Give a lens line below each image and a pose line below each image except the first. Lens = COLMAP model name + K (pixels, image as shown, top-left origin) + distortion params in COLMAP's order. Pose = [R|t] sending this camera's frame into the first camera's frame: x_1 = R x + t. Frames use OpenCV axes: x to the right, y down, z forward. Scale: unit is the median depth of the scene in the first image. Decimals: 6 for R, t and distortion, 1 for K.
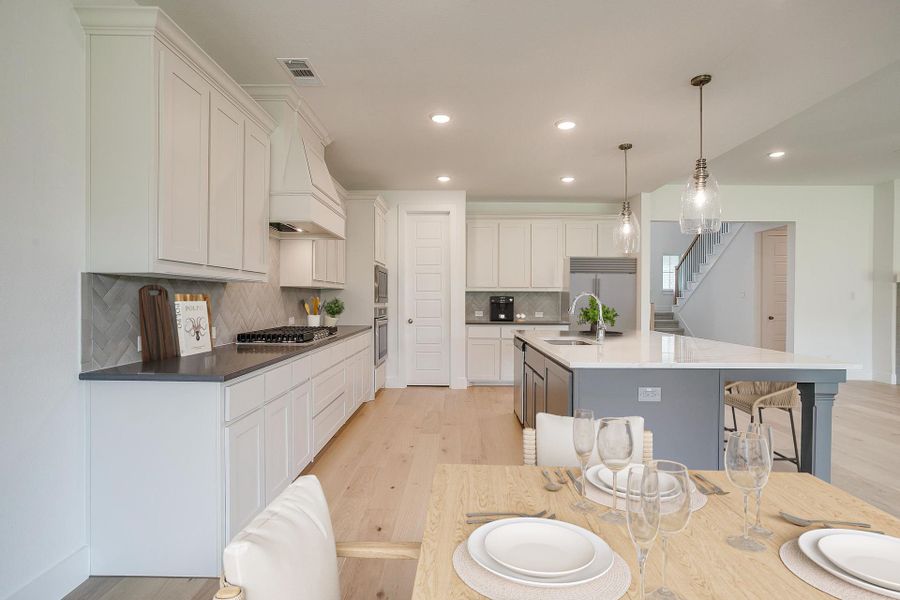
lens RADIAL K [[439.0, 0, 454.0], [0, 439.0, 301.5], [0, 0, 1]] dist [-0.030537, 0.015824]
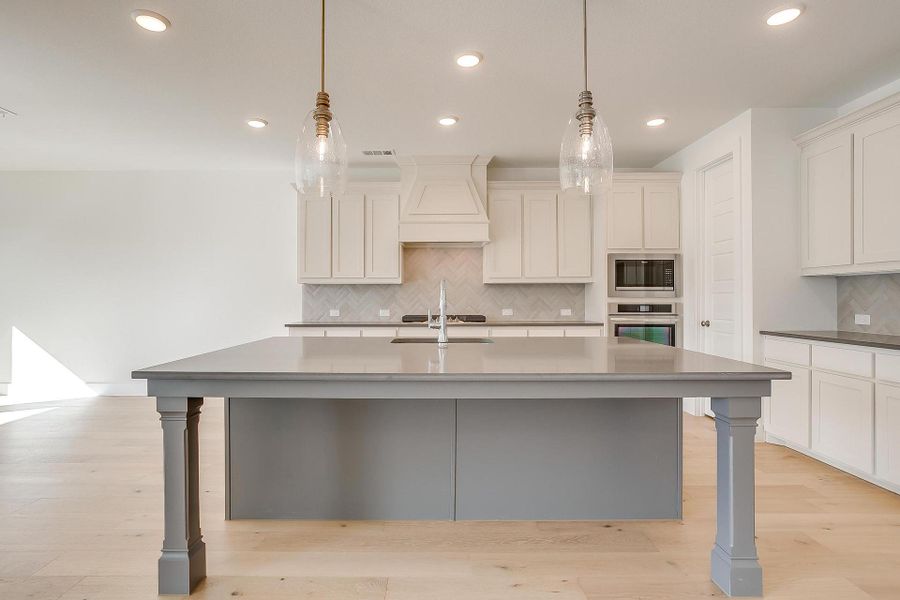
lens RADIAL K [[466.2, 0, 434.6], [0, 466.2, 295.1], [0, 0, 1]] dist [-0.022075, 0.006063]
pose [[0.016897, -0.007984, -0.999825, 0.948868], [-0.003106, 0.999963, -0.008038, 0.009940], [0.999852, 0.003241, 0.016872, 0.816702]]
